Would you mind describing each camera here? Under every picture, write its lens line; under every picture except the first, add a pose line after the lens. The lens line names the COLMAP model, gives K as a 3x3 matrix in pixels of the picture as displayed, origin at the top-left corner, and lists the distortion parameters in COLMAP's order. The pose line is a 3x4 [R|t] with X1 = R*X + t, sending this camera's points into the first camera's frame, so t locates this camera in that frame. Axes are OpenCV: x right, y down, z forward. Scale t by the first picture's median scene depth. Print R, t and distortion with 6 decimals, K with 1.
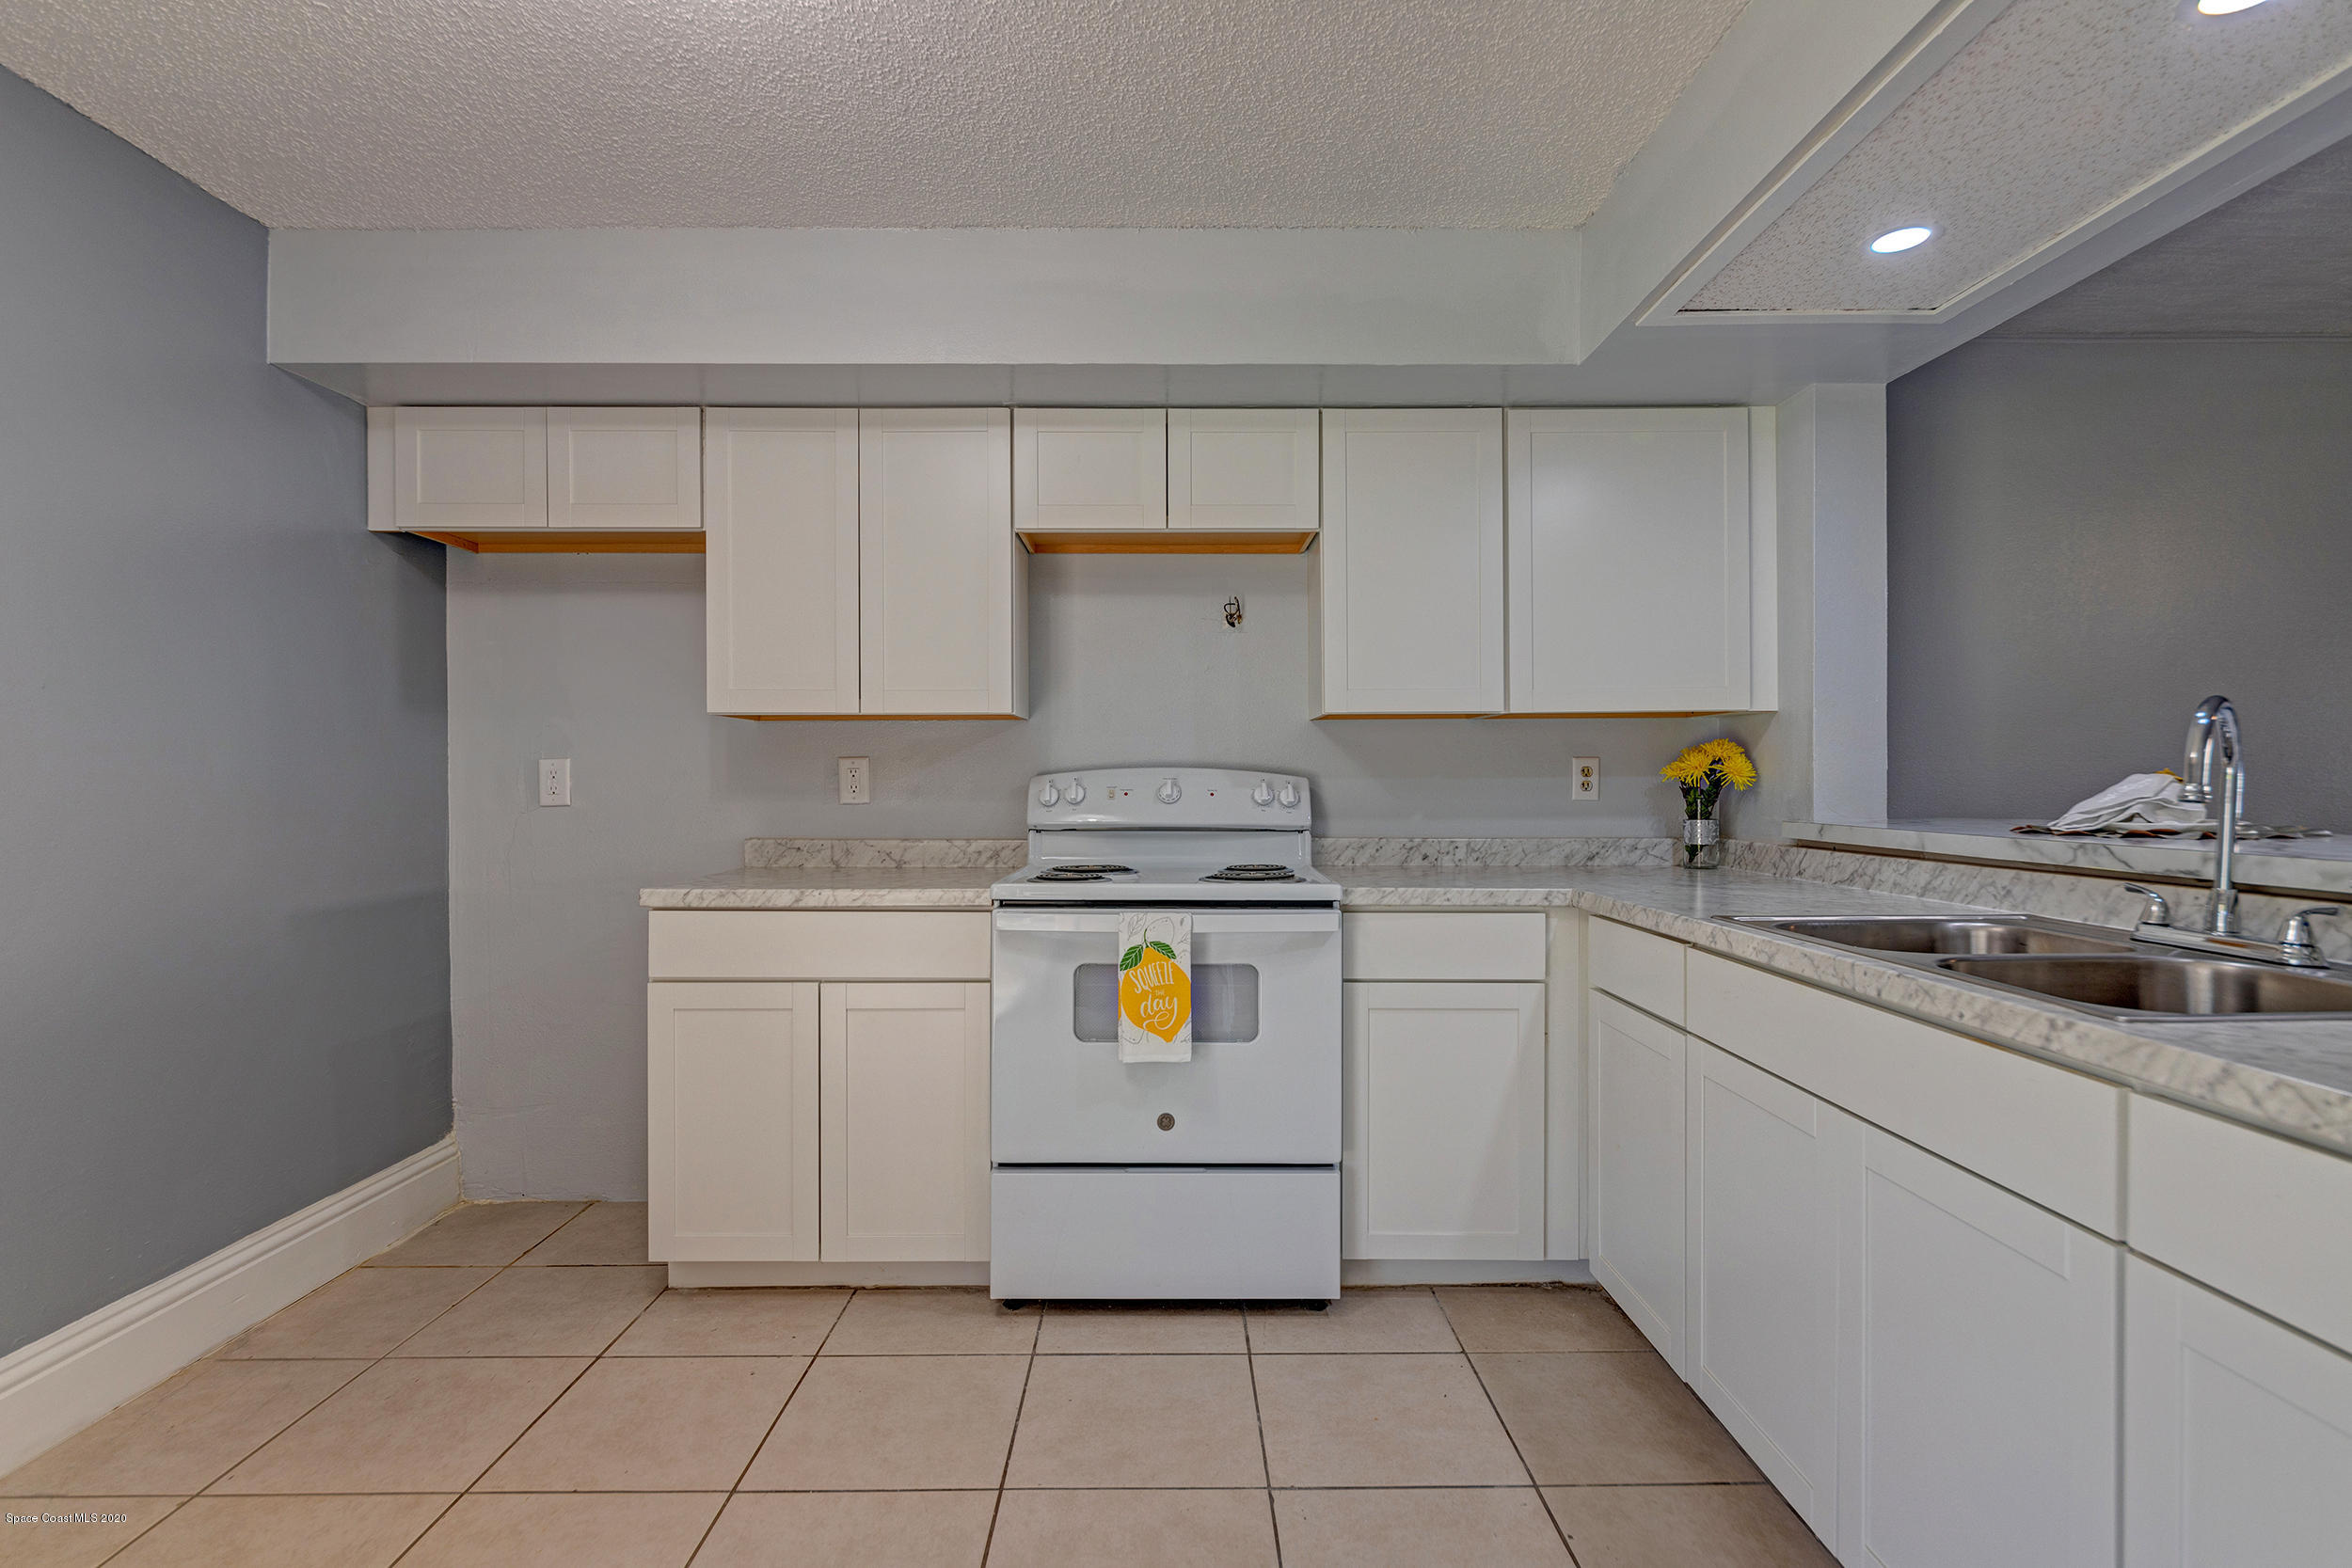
lens RADIAL K [[1104.0, 0, 1183.9], [0, 1104.0, 790.8], [0, 0, 1]] dist [-0.001432, -0.000390]
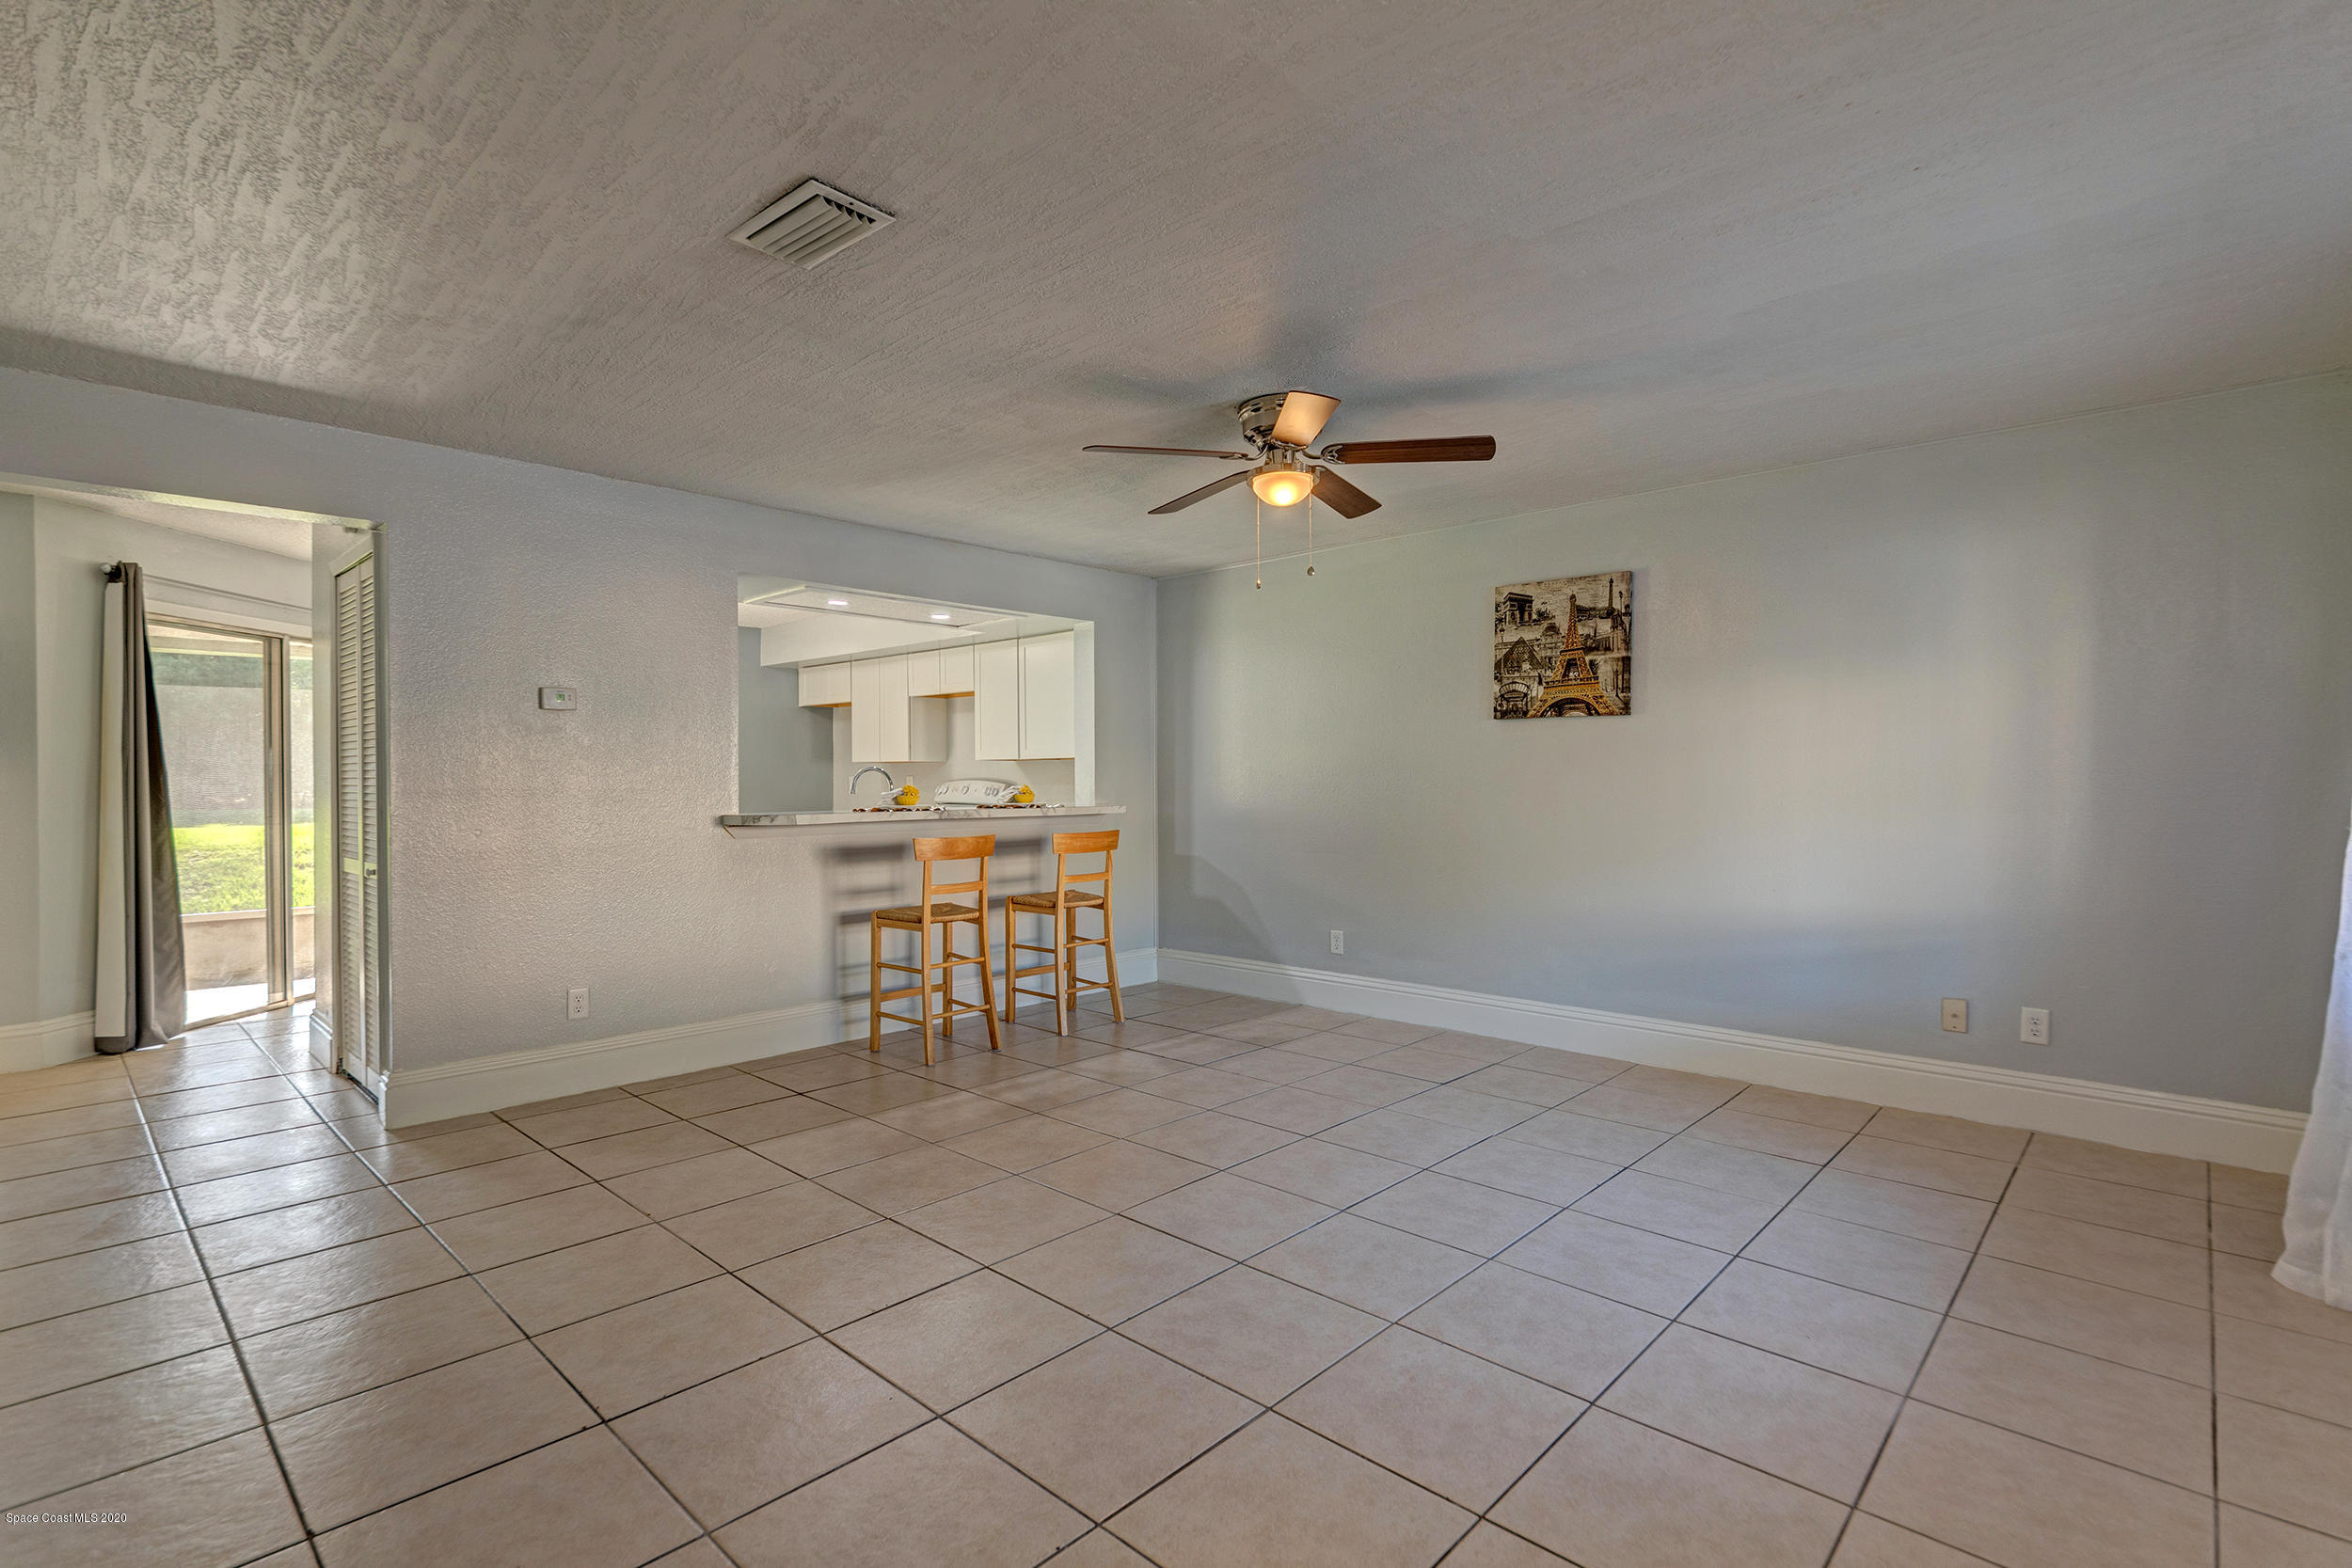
lens RADIAL K [[1104.0, 0, 1190.8], [0, 1104.0, 778.8], [0, 0, 1]] dist [-0.001432, -0.000390]
pose [[0.724178, 0.002473, -0.689609, 2.568550], [-0.007544, 0.999962, -0.004336, -0.020657], [0.689572, 0.008343, 0.724169, -0.609341]]
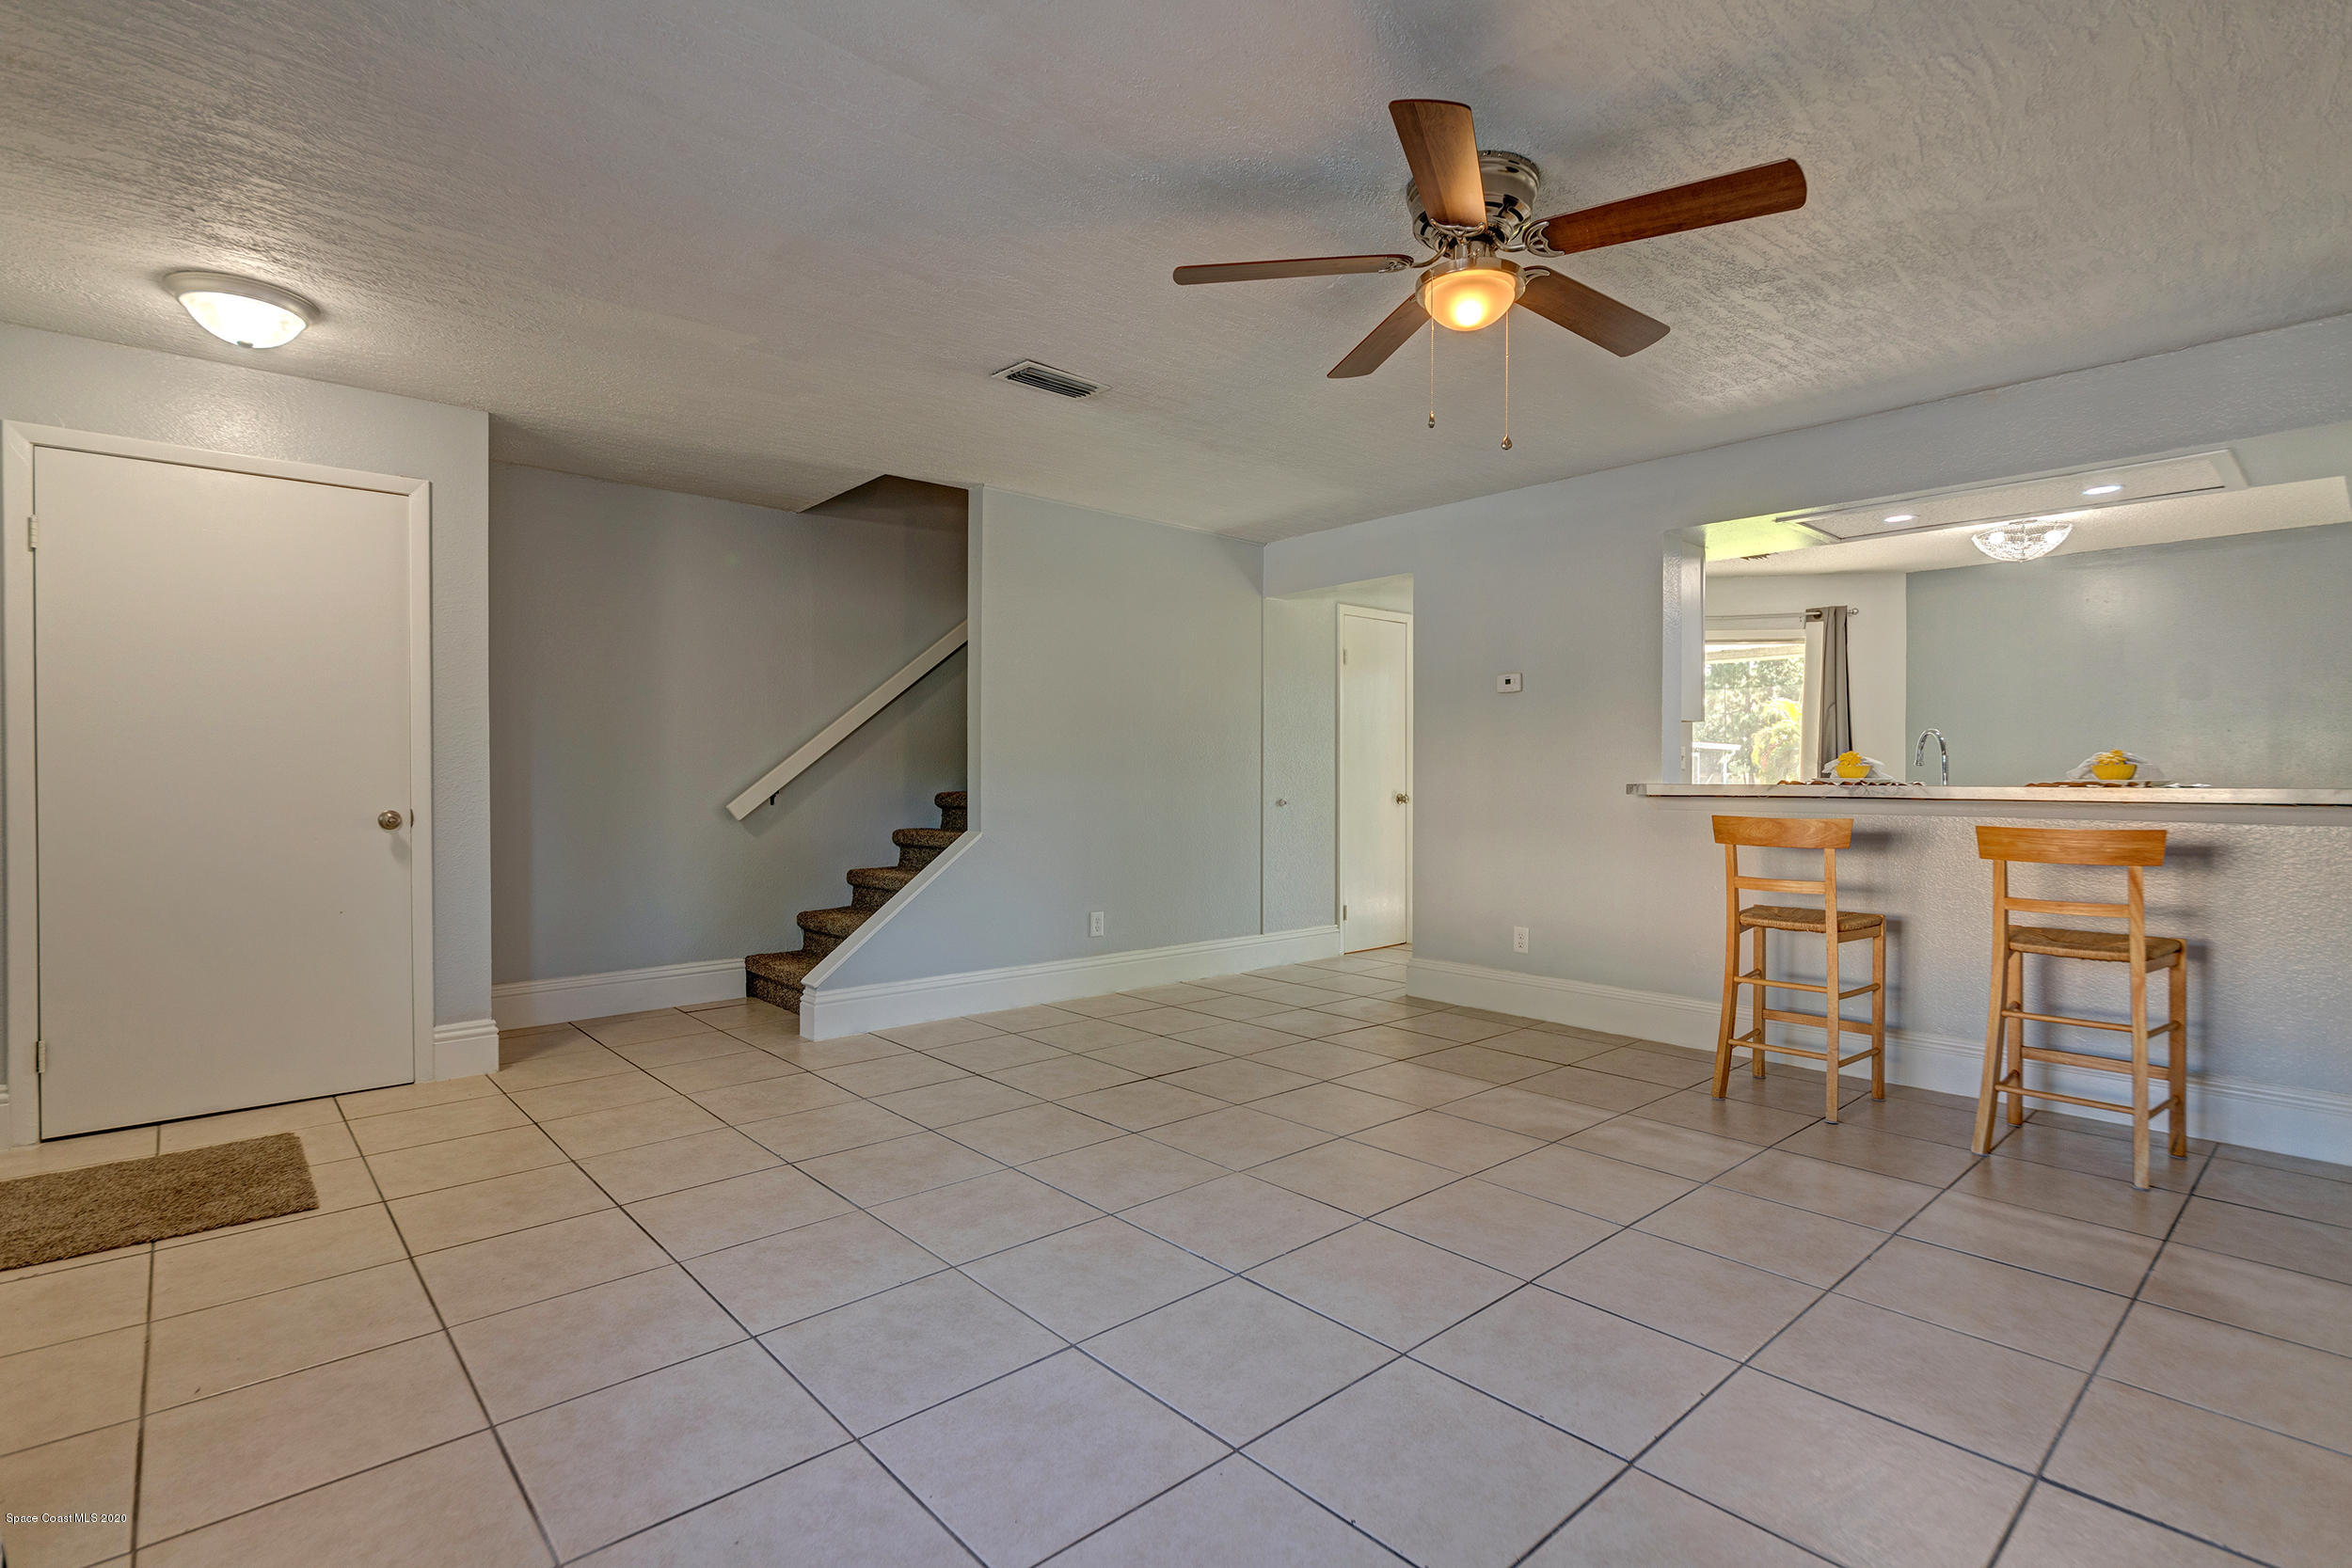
lens RADIAL K [[1104.0, 0, 1153.4], [0, 1104.0, 781.0], [0, 0, 1]] dist [-0.001432, -0.000390]
pose [[-0.762819, 0.005960, -0.646584, 2.521159], [-0.005939, 0.999851, 0.016223, 0.007867], [0.646584, 0.016215, -0.762670, 1.078597]]
